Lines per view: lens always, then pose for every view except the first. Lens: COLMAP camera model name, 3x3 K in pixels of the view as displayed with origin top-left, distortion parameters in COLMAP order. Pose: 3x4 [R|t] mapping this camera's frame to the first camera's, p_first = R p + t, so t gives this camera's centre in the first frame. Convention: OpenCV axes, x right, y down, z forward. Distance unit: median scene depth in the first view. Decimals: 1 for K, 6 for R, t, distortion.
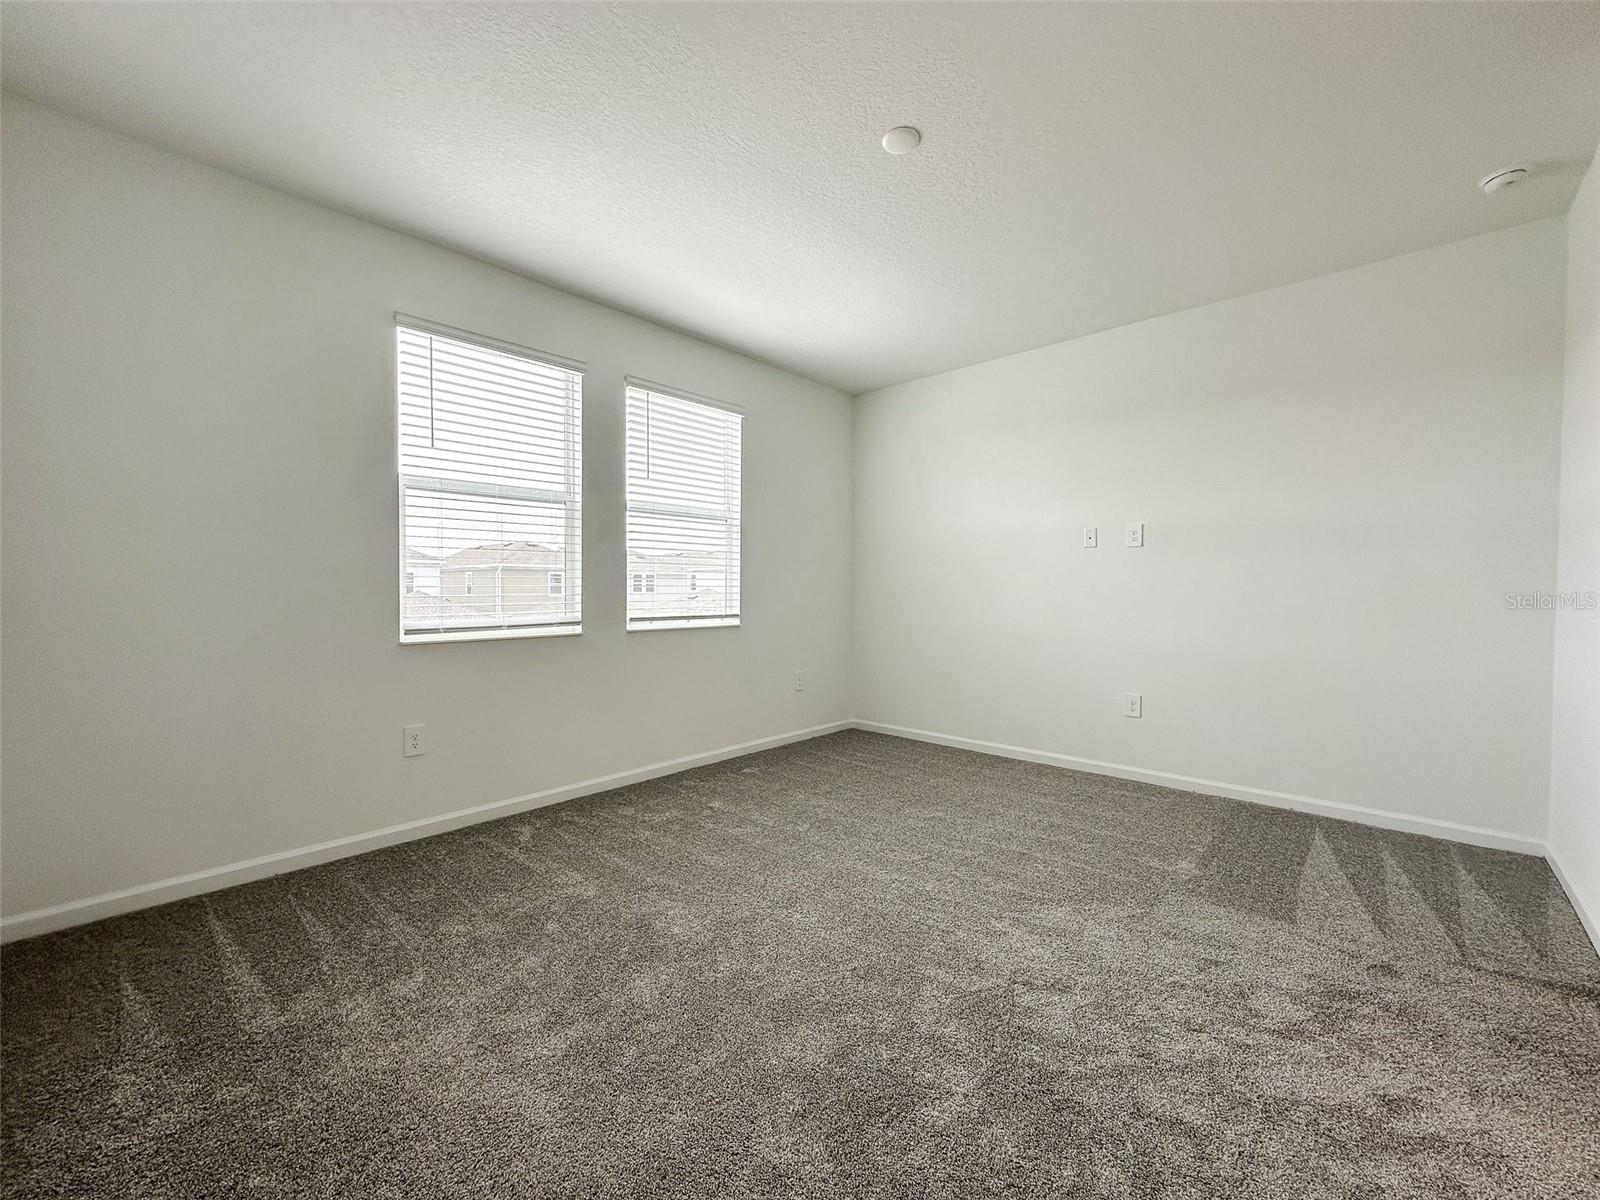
lens RADIAL K [[630.9, 0, 802.1], [0, 630.9, 601.3], [0, 0, 1]] dist [-0.001099, 0.000051]
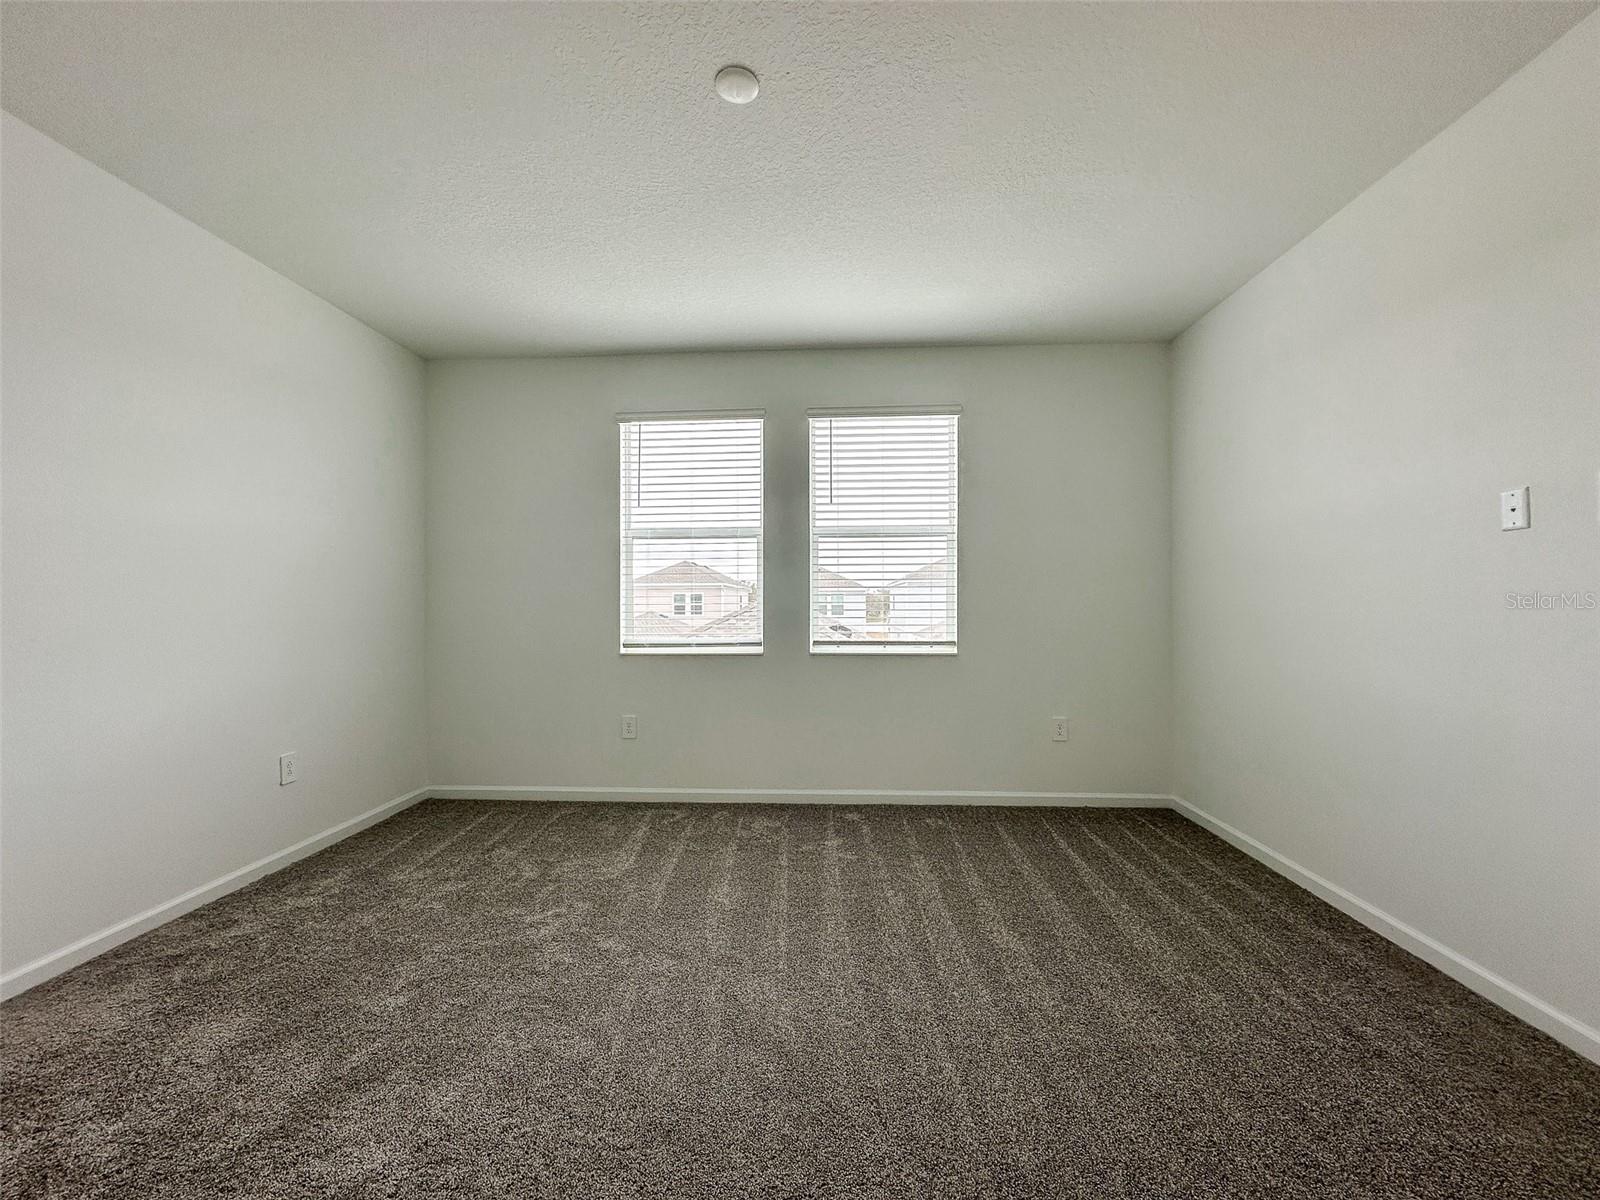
lens RADIAL K [[630.9, 0, 811.5], [0, 630.9, 600.4], [0, 0, 1]] dist [-0.001099, 0.000051]
pose [[0.650557, -0.008262, -0.759412, 0.511300], [-0.012269, 0.999696, -0.021387, -0.018130], [0.759358, 0.023230, 0.650258, 0.327386]]
